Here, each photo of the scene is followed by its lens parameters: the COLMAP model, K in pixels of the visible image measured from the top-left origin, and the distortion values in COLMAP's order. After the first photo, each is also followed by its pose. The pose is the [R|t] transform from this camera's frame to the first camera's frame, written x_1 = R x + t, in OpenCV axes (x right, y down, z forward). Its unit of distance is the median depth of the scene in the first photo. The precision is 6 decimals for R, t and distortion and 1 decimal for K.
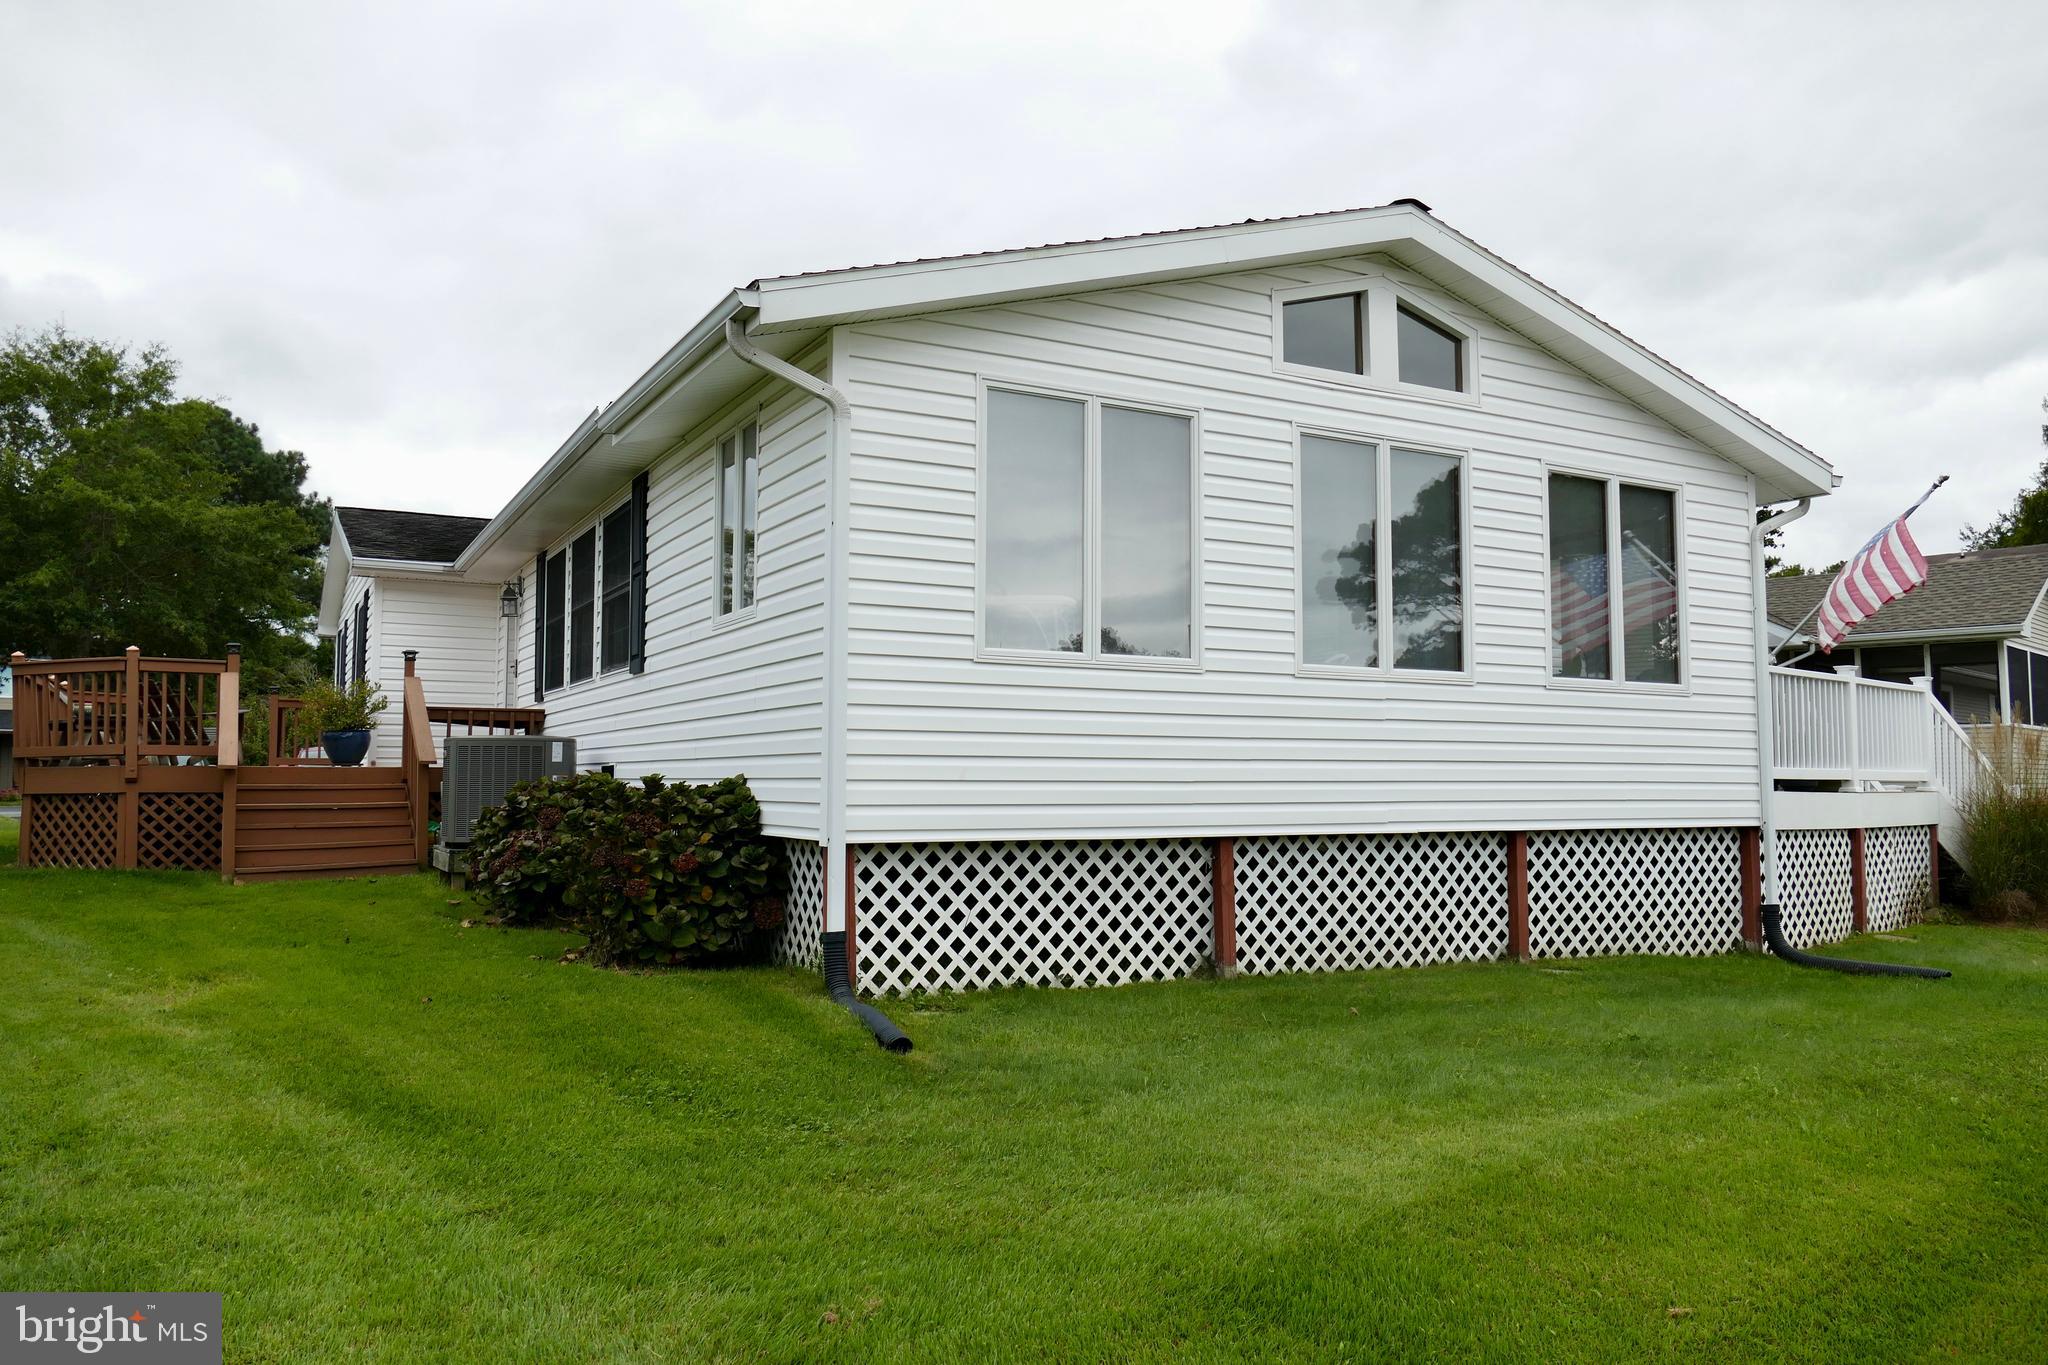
lens RADIAL K [[1468.5, 0, 1034.0], [0, 1468.5, 689.7], [0, 0, 1]] dist [-0.021397, 0.004653]
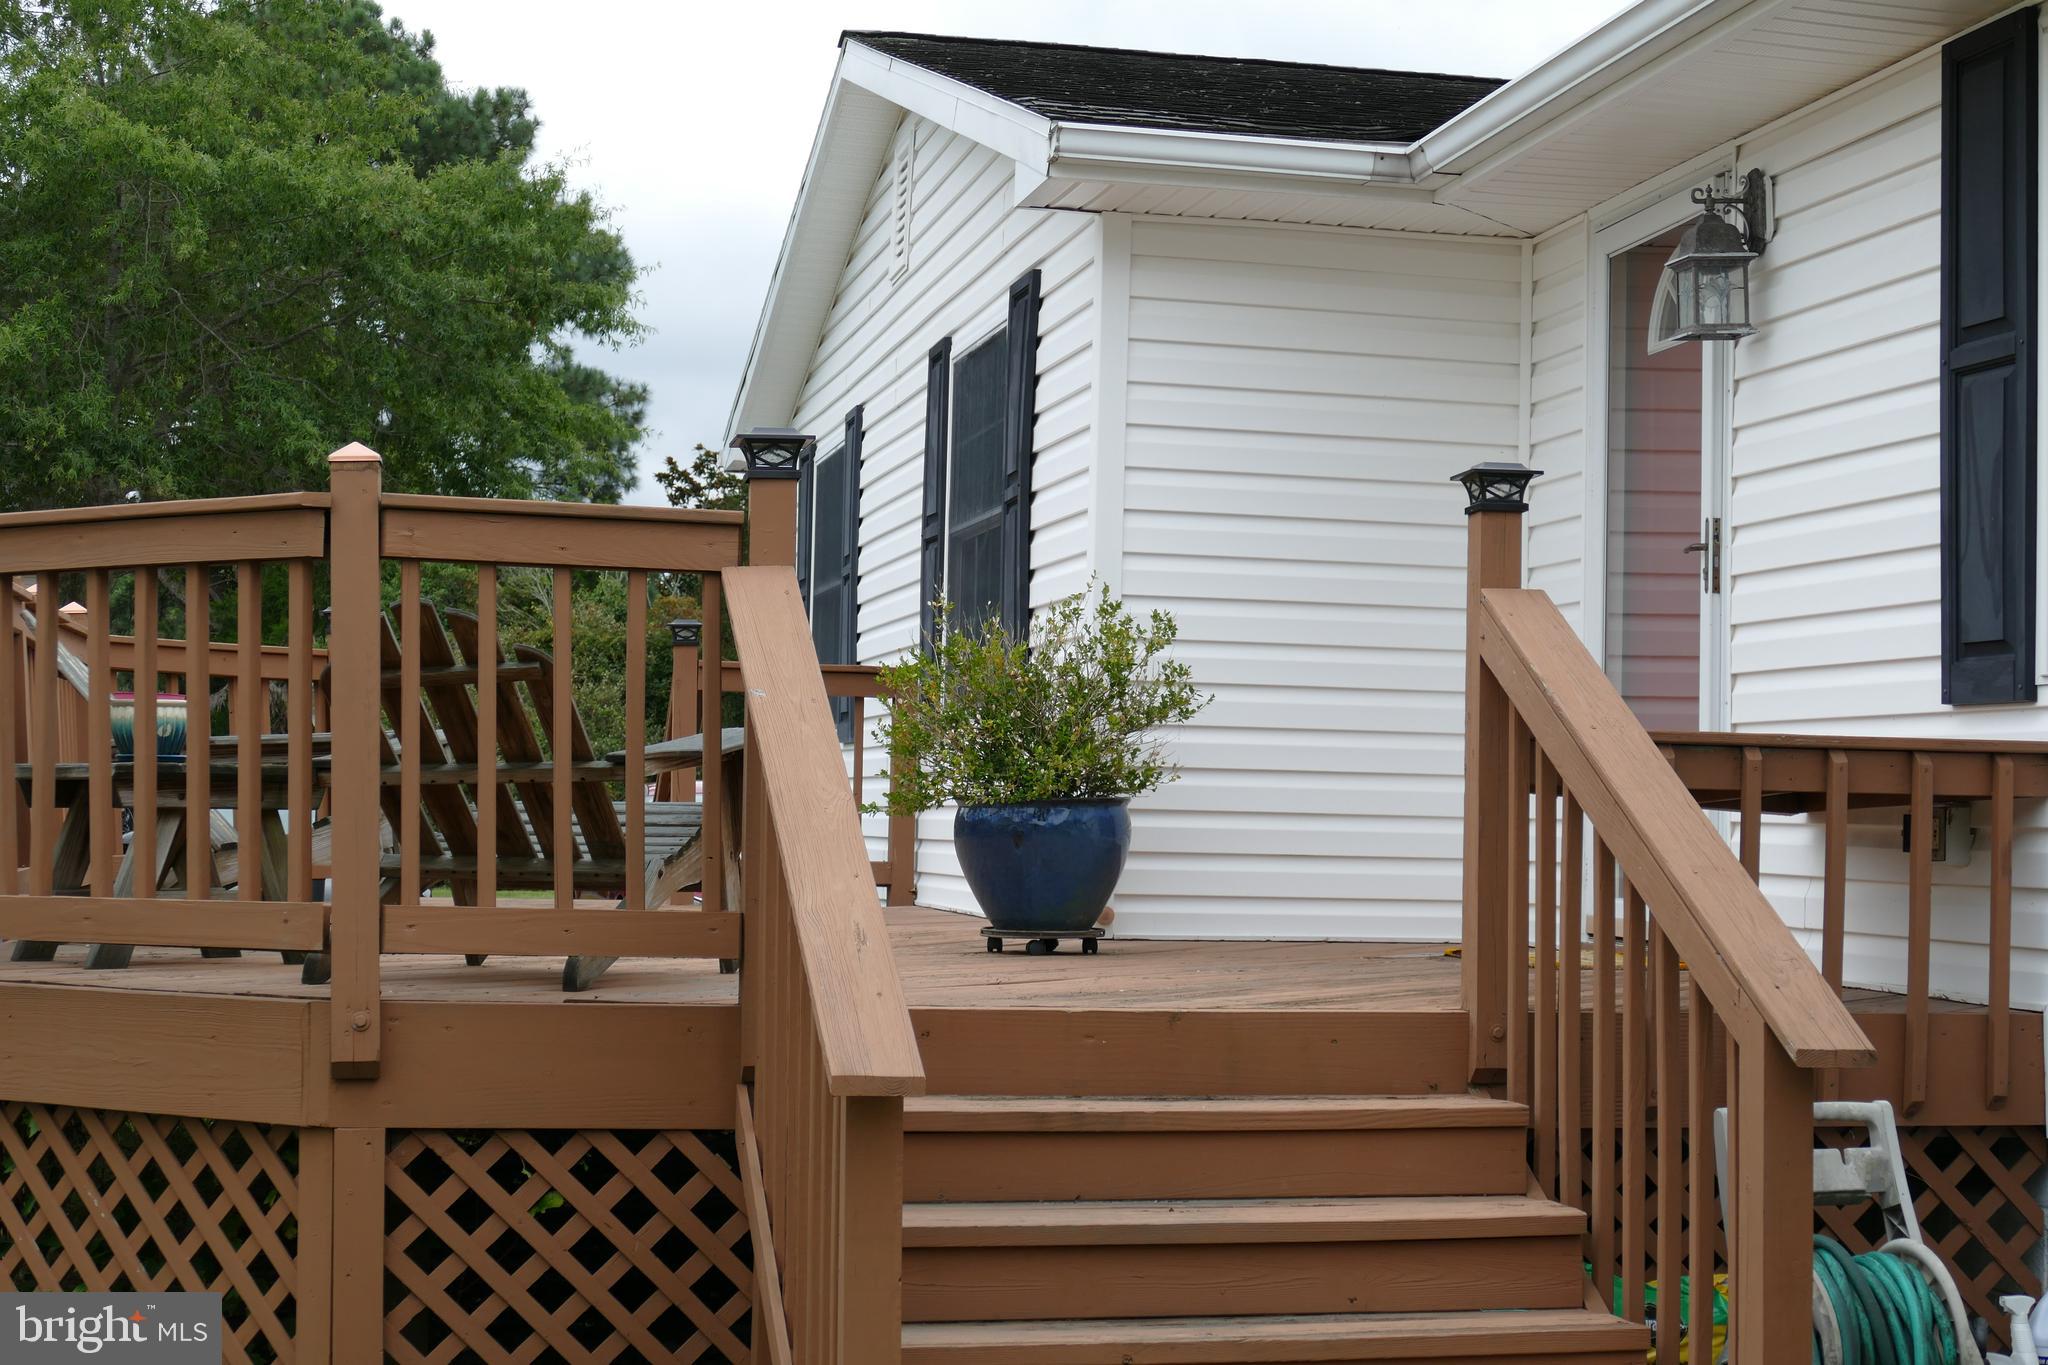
lens RADIAL K [[3186.3, 0, 1031.4], [0, 3186.3, 677.3], [0, 0, 1]] dist [-0.073620, 0.000000]
pose [[0.958220, 0.009874, -0.285862, -0.380532], [-0.004476, 0.999799, 0.019528, -0.004753], [0.285997, -0.017433, 0.958072, 0.566630]]
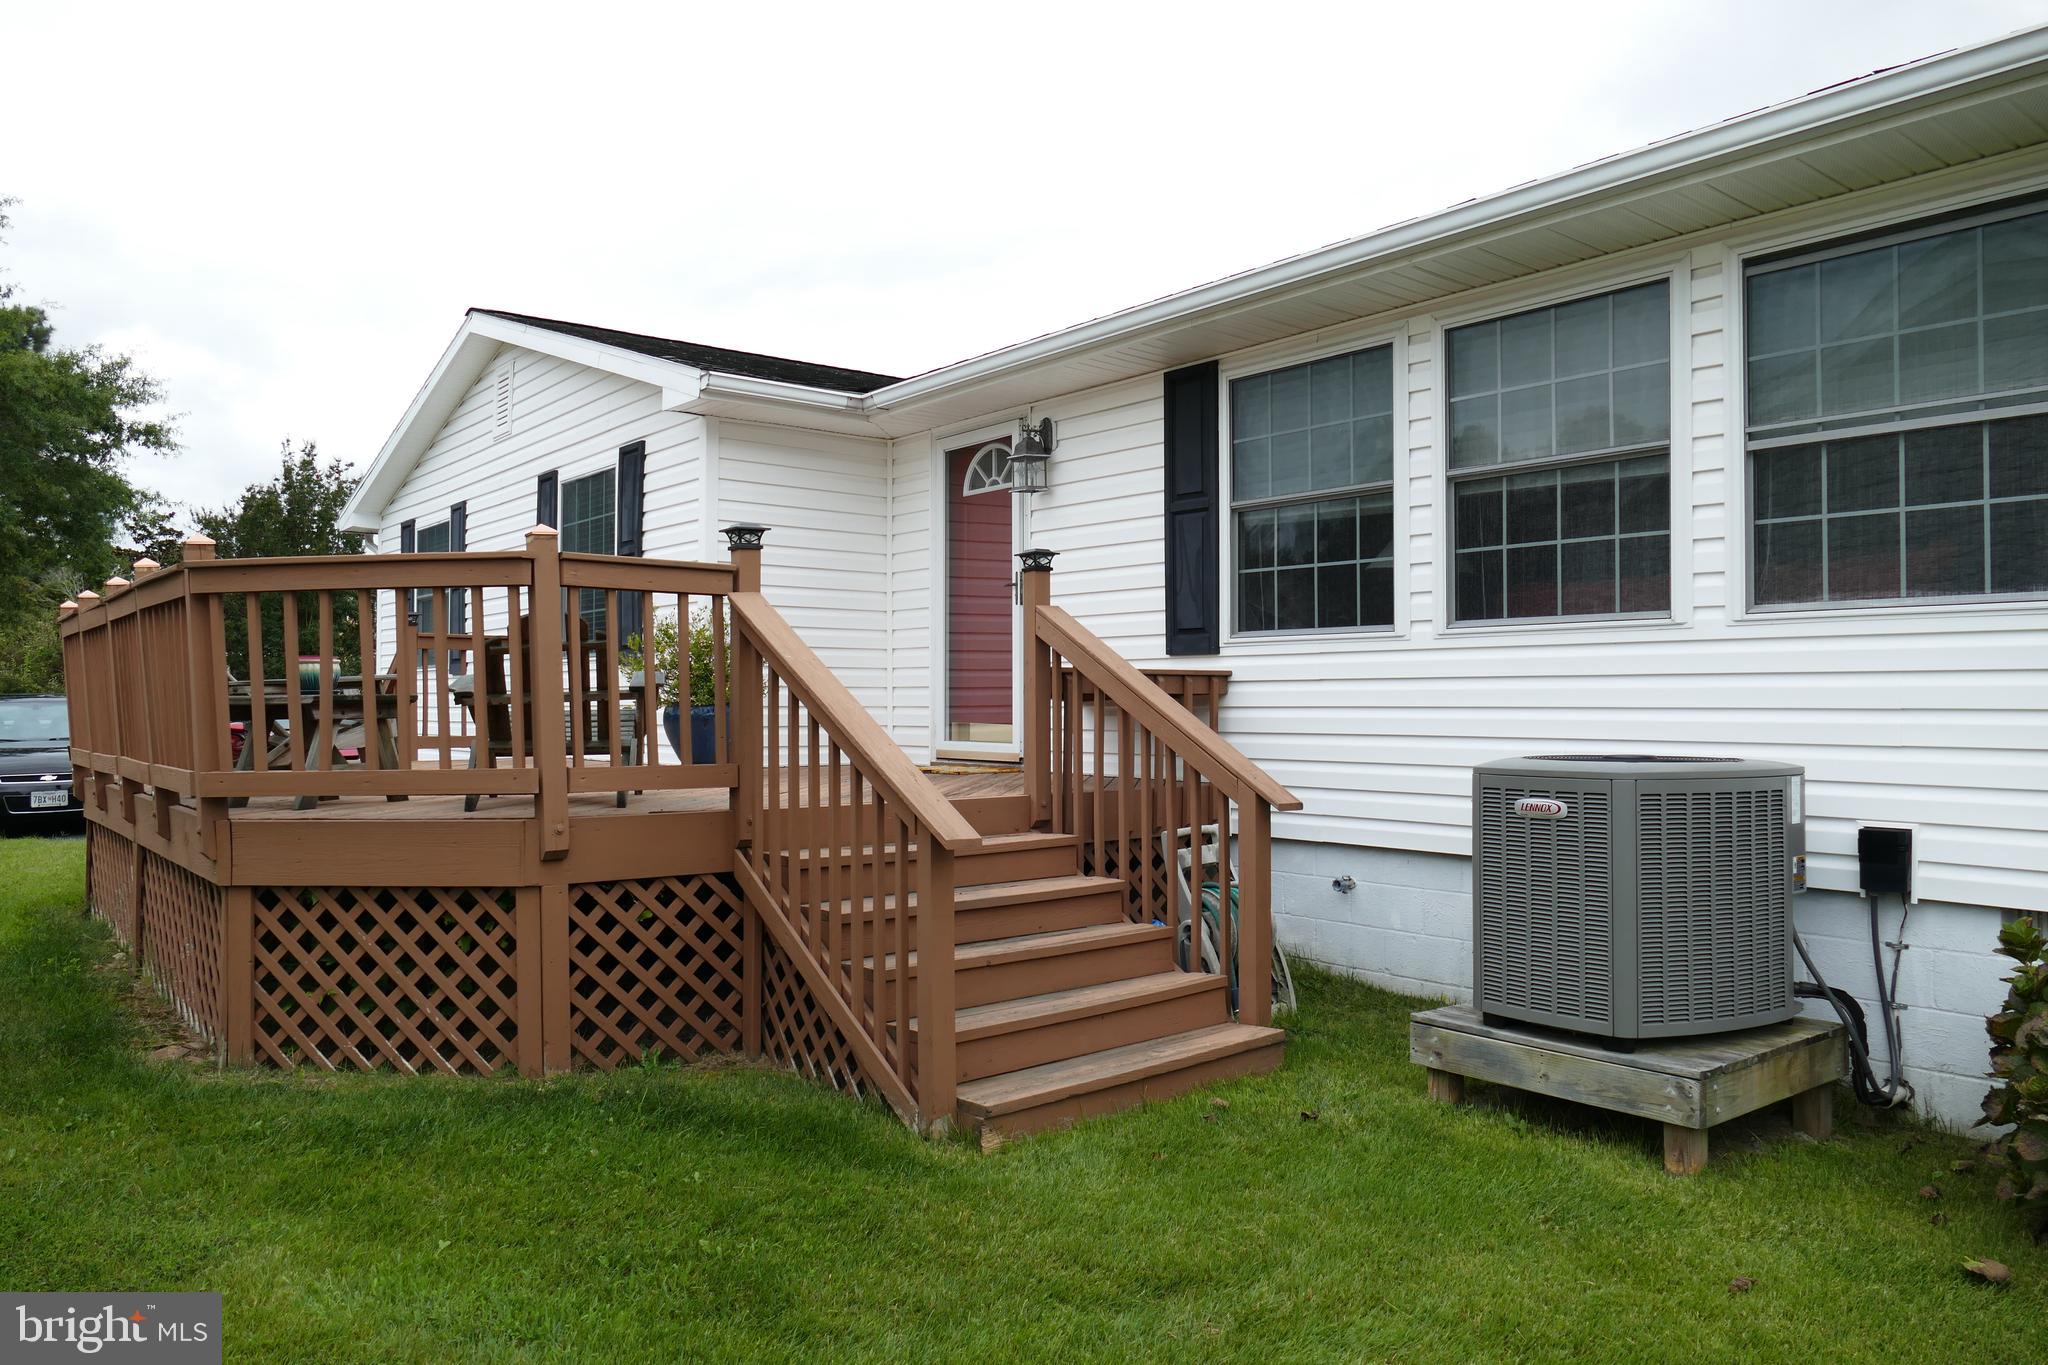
lens RADIAL K [[1468.5, 0, 1038.8], [0, 1468.5, 692.9], [0, 0, 1]] dist [-0.021397, 0.004653]
pose [[0.984626, 0.001451, 0.174669, -0.540211], [-0.011299, 0.998400, 0.055400, -0.006976], [-0.174309, -0.056522, 0.983067, 0.559190]]
